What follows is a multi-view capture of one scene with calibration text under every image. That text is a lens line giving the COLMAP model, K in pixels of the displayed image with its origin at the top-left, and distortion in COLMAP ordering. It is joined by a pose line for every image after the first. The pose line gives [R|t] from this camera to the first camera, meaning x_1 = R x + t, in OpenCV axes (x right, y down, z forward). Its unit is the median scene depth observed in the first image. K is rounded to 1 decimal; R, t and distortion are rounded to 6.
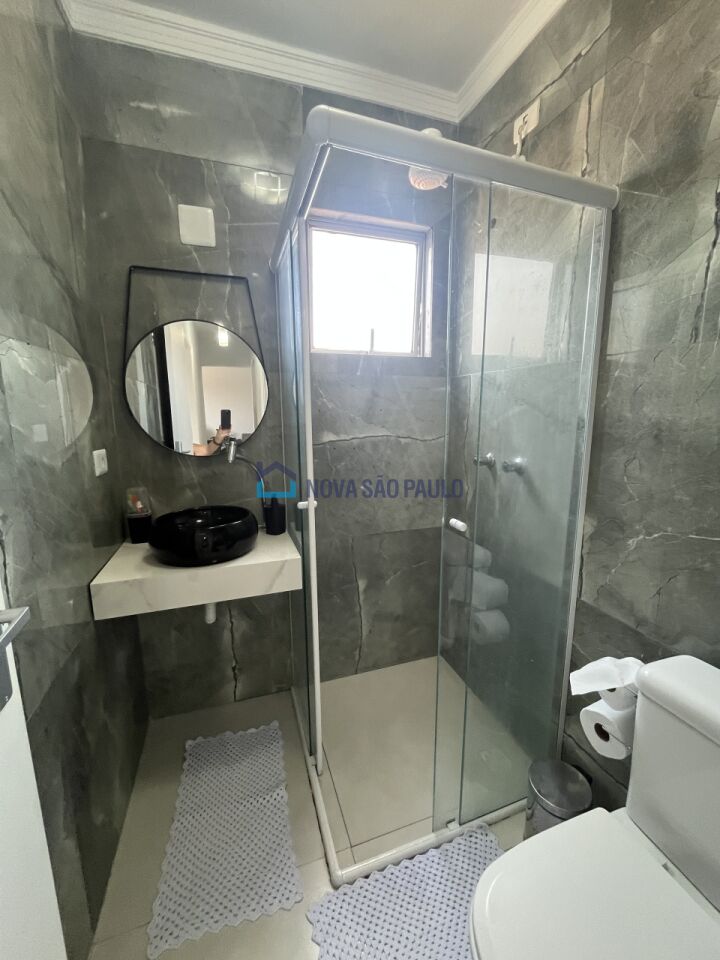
lens RADIAL K [[388.9, 0, 363.4], [0, 388.9, 479.7], [0, 0, 1]] dist [-0.002757, 0.000674]
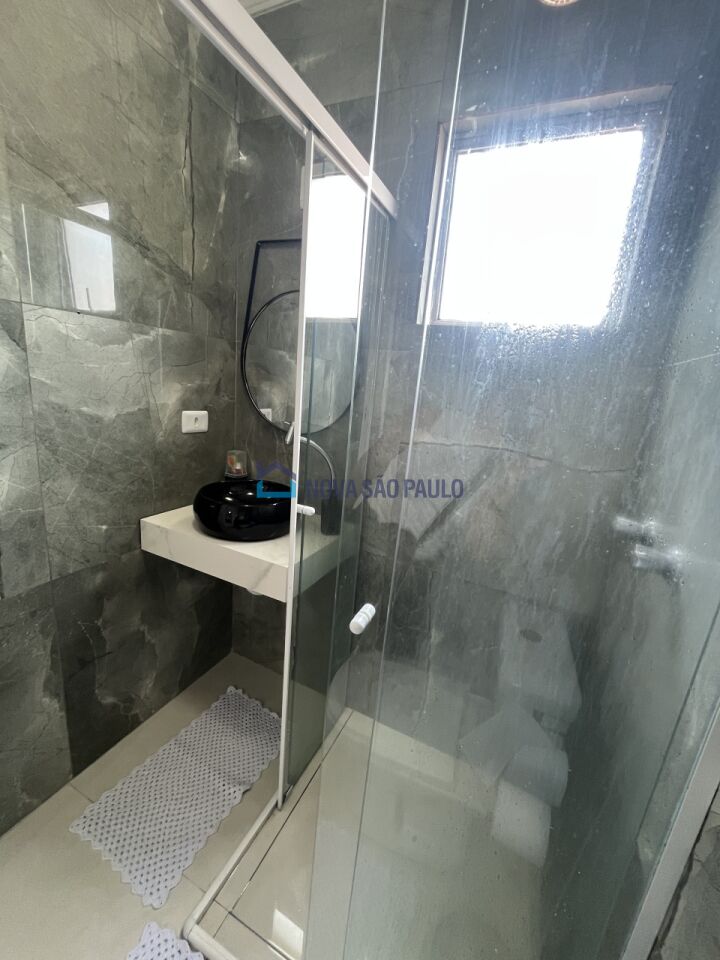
lens RADIAL K [[388.9, 0, 359.3], [0, 388.9, 480.2], [0, 0, 1]] dist [-0.002757, 0.000674]
pose [[0.711128, 0.243384, -0.659591, 0.448063], [-0.221965, 0.967907, 0.117843, -0.114706], [0.667104, 0.062605, 0.742329, 0.453553]]
